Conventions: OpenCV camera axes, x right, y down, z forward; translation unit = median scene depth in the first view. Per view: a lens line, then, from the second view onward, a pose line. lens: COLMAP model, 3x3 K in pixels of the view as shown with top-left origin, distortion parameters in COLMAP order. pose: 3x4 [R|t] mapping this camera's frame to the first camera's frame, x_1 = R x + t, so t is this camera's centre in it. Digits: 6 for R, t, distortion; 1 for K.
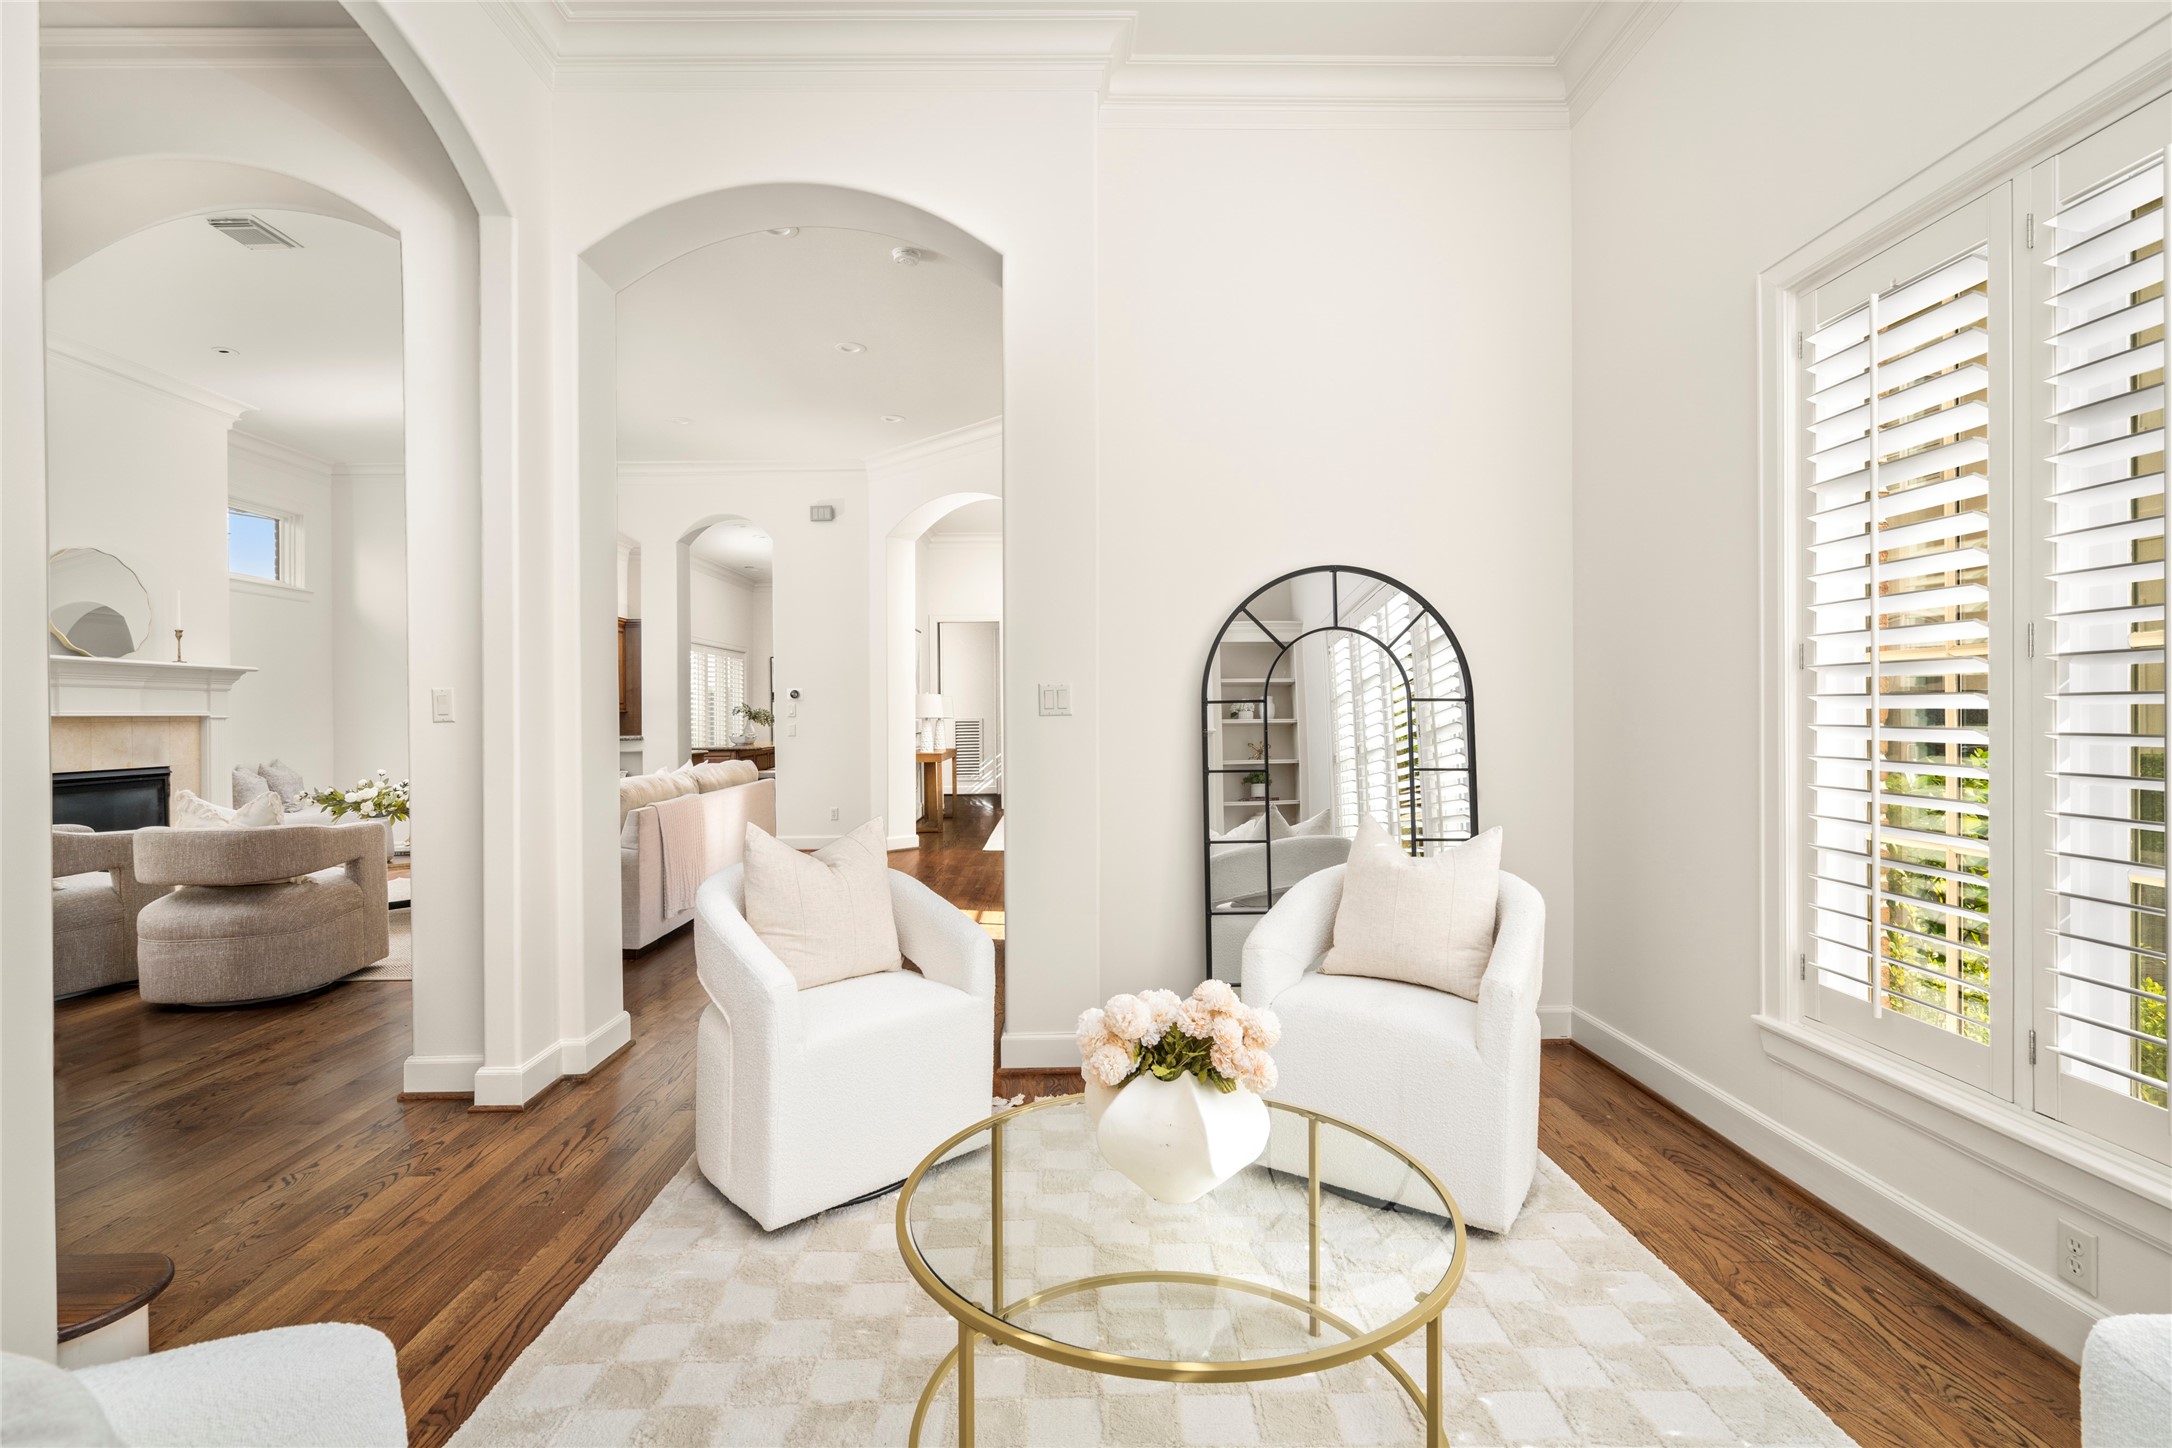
lens RADIAL K [[994.9, 0, 1076.2], [0, 994.9, 712.6], [0, 0, 1]] dist [-0.005505, 0.001740]
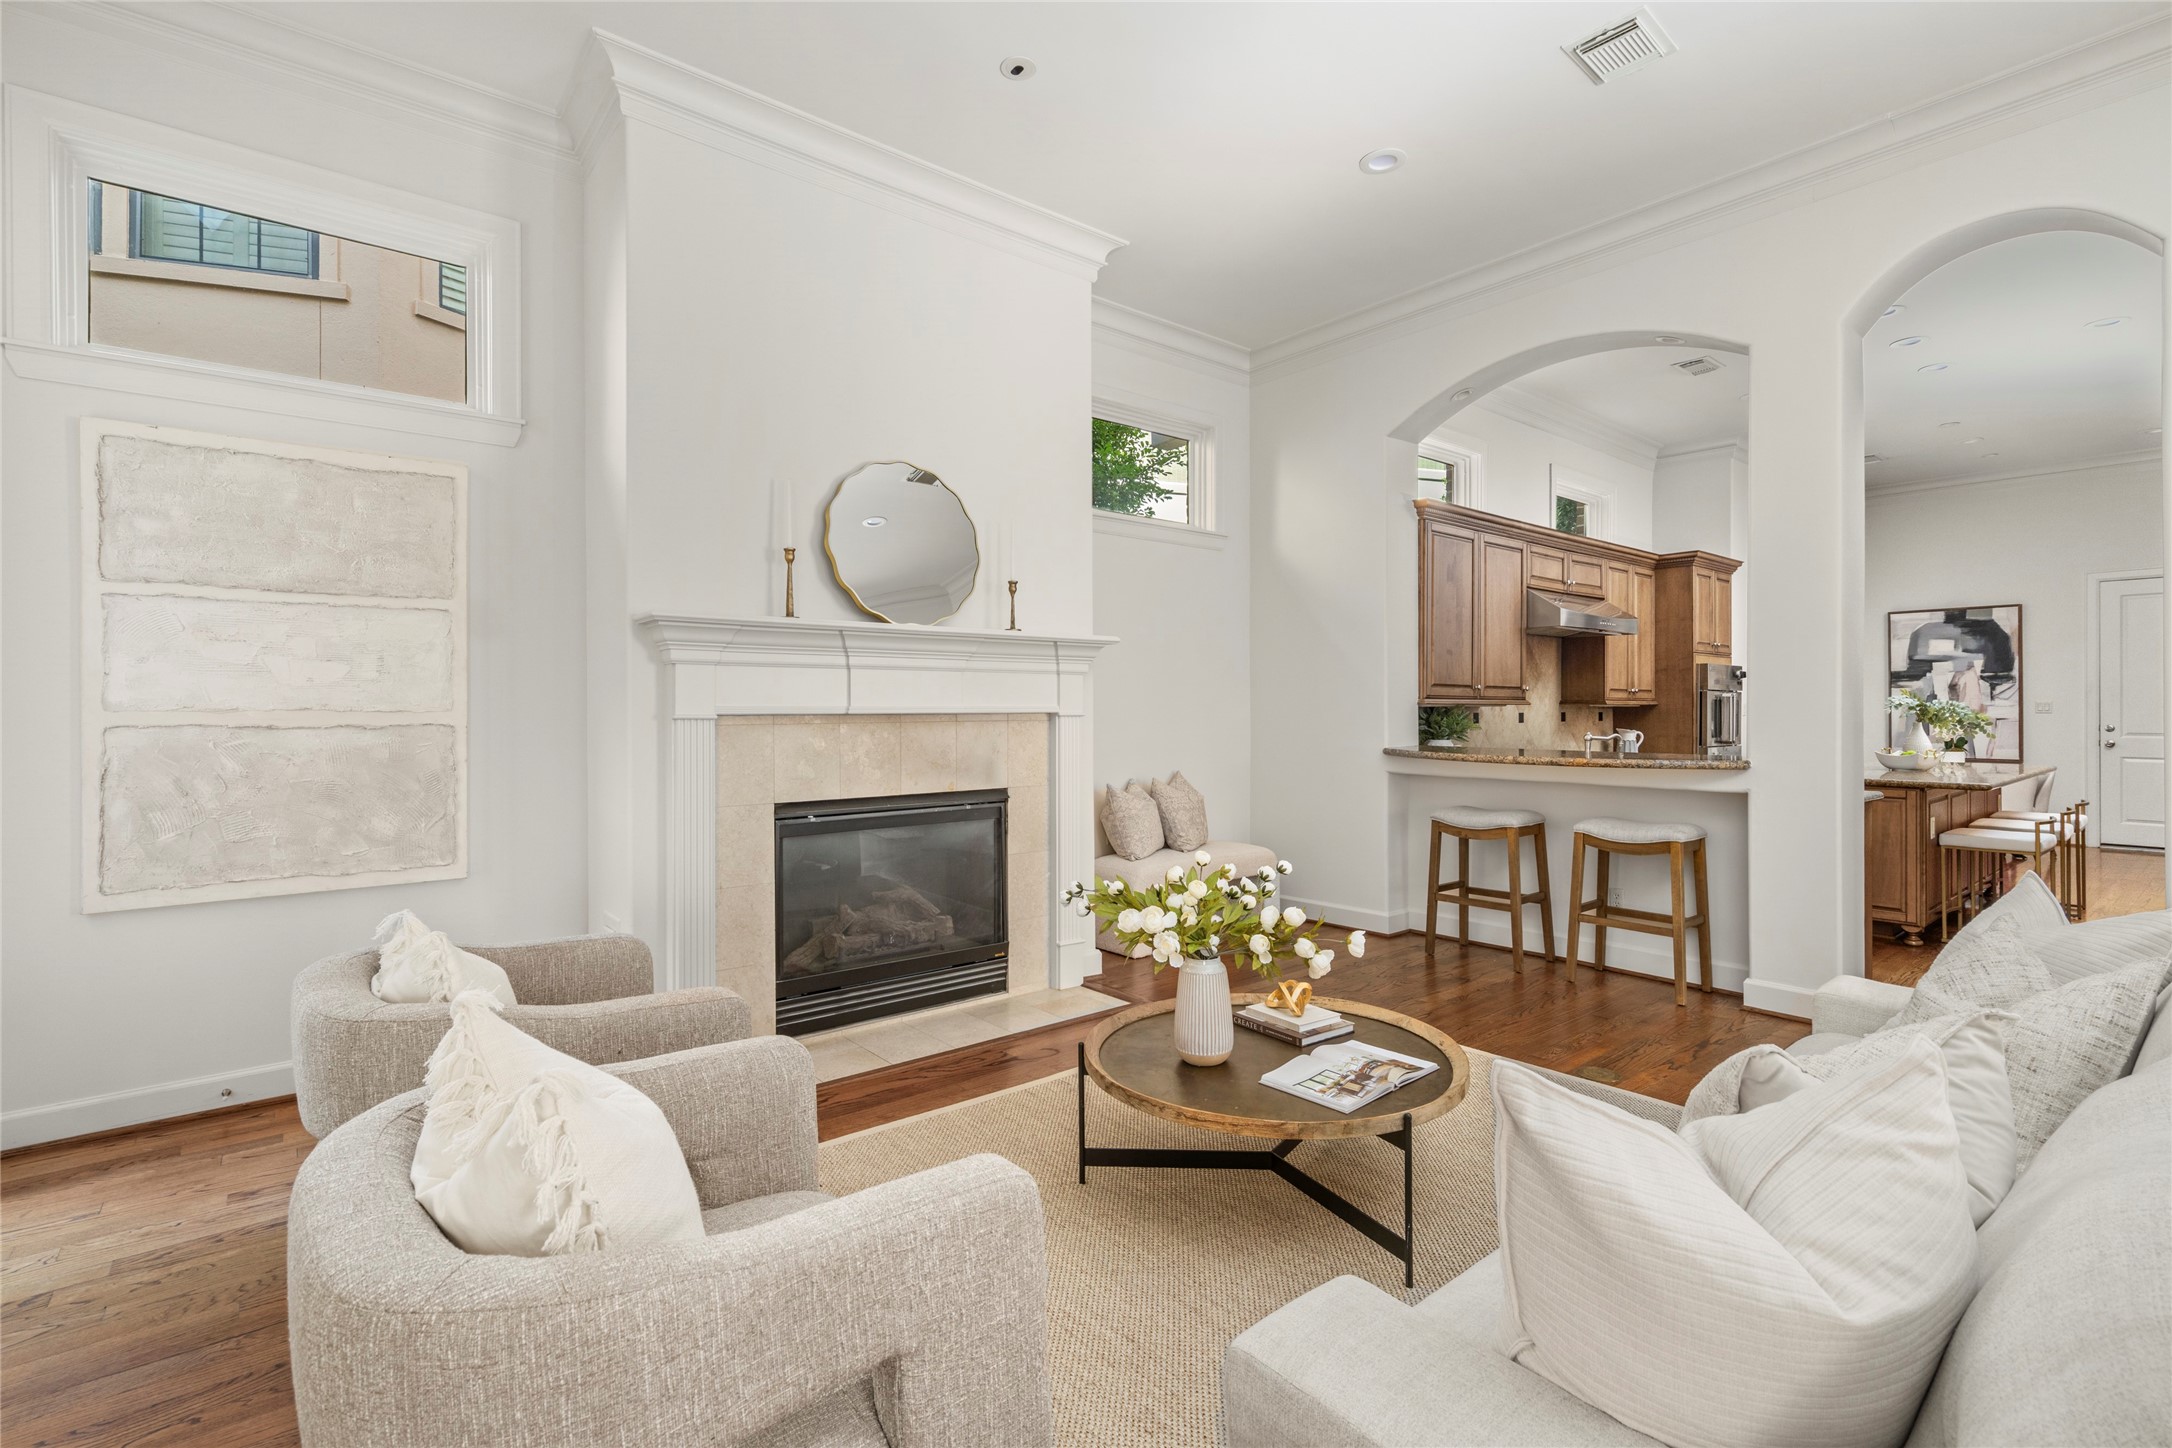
lens RADIAL K [[994.9, 0, 1082.1], [0, 994.9, 706.3], [0, 0, 1]] dist [-0.005505, 0.001740]
pose [[0.621673, 0.006403, -0.783251, -0.360459], [-0.003138, 0.999979, 0.005684, -0.004658], [0.783271, -0.001076, 0.621680, 0.623207]]
